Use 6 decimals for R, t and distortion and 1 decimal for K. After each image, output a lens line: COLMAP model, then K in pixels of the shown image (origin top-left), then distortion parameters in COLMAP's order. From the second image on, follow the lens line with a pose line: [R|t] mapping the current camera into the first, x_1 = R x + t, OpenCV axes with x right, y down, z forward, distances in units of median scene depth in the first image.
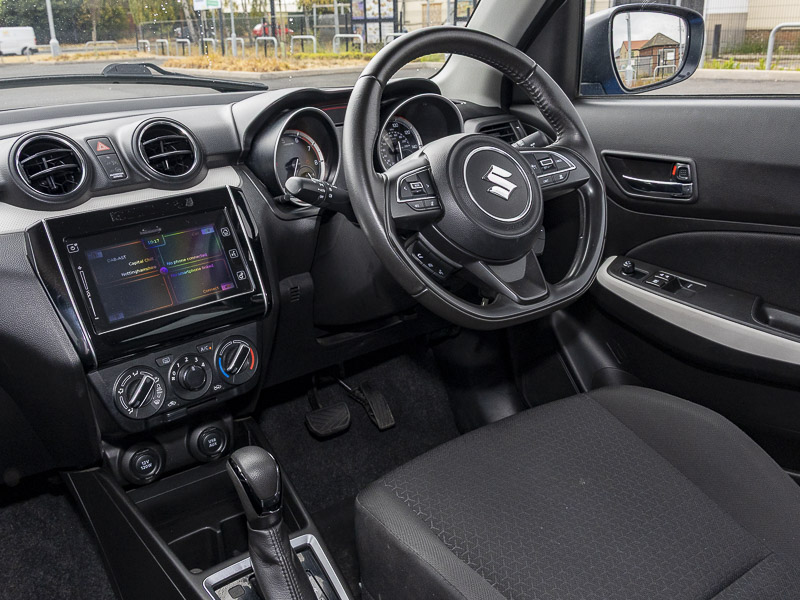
lens RADIAL K [[799.1, 0, 400.0], [0, 799.1, 300.0], [0, 0, 1]] dist [-0.026625, -0.020058]
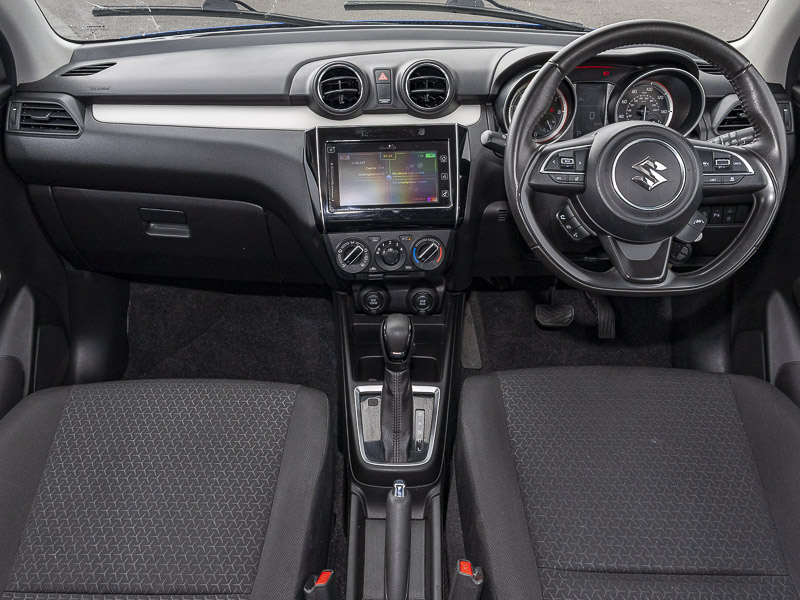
lens RADIAL K [[700.7, 0, 400.0], [0, 700.7, 300.0], [0, 0, 1]] dist [0.004559, 0.004401]
pose [[0.797478, 0.336190, -0.501004, 0.397136], [-0.229823, 0.937035, 0.262958, -0.158331], [0.557862, -0.094561, 0.824529, -0.030751]]
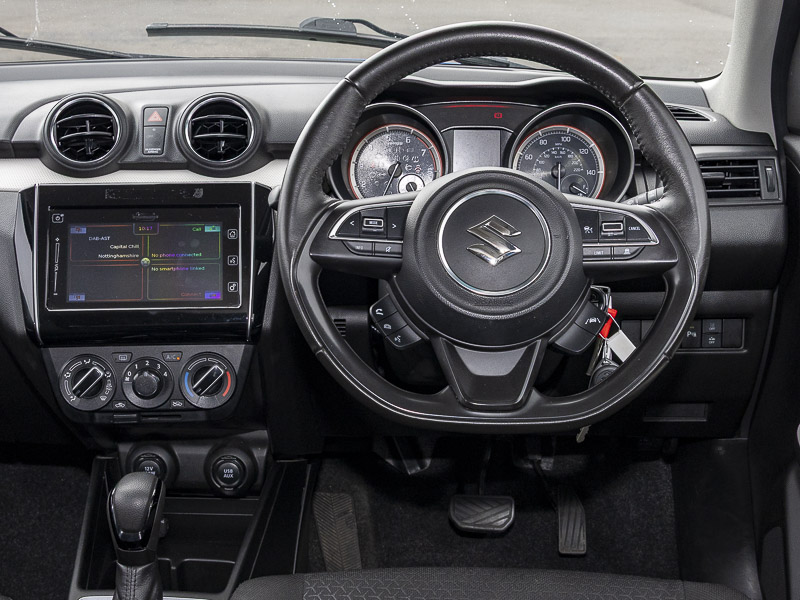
lens RADIAL K [[1196.8, 0, 400.0], [0, 1196.8, 300.0], [0, 0, 1]] dist [-0.023025, -0.012127]
pose [[0.780796, 0.226372, -0.582335, 0.705126], [-0.237345, 0.969650, 0.058701, -0.137536], [0.577949, 0.092381, 0.810827, 0.063410]]
